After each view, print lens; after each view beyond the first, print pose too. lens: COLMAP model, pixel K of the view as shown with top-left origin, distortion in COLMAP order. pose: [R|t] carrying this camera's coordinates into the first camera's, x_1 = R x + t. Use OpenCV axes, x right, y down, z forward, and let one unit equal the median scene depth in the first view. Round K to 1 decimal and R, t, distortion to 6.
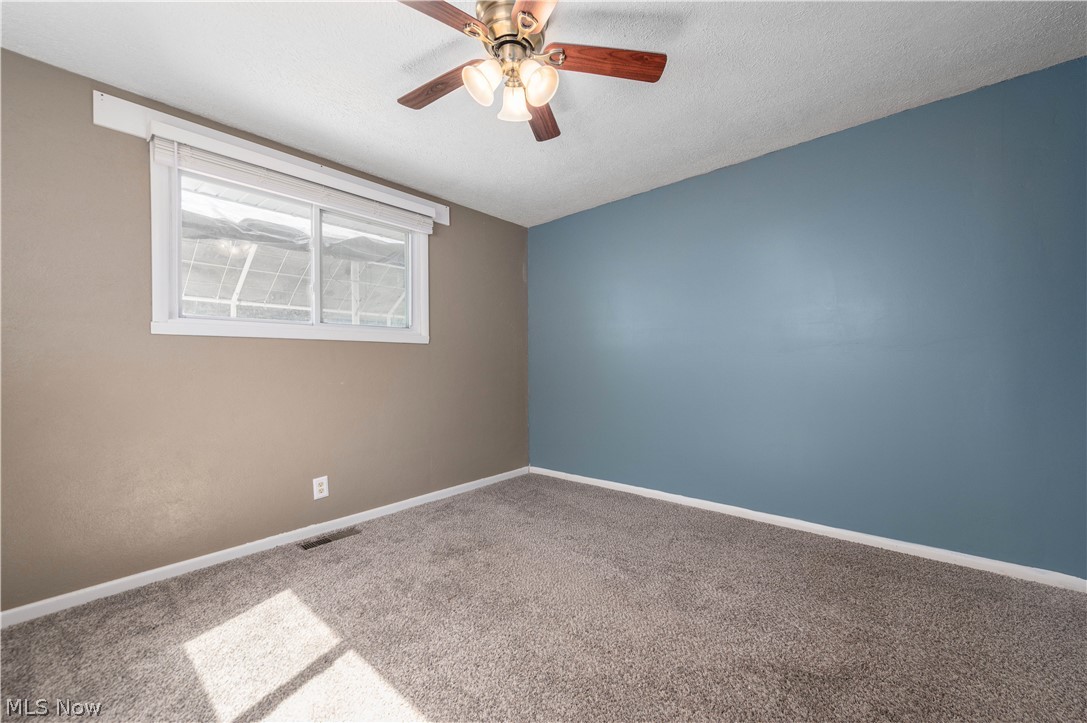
lens RADIAL K [[428.8, 0, 544.7], [0, 428.8, 369.3], [0, 0, 1]] dist [0.013607, -0.002048]
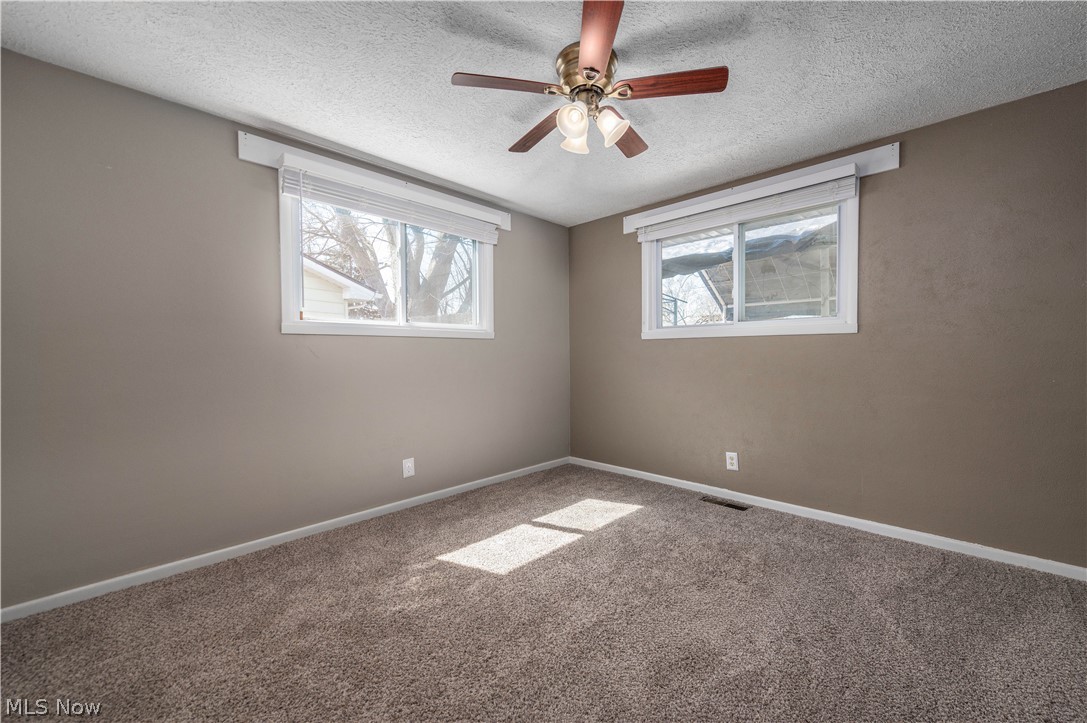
lens RADIAL K [[428.8, 0, 551.4], [0, 428.8, 363.1], [0, 0, 1]] dist [0.013607, -0.002048]
pose [[-0.051041, 0.034551, -0.998099, 0.730839], [-0.005356, 0.999378, 0.034869, -0.036295], [0.998682, 0.007126, -0.050824, 0.605069]]
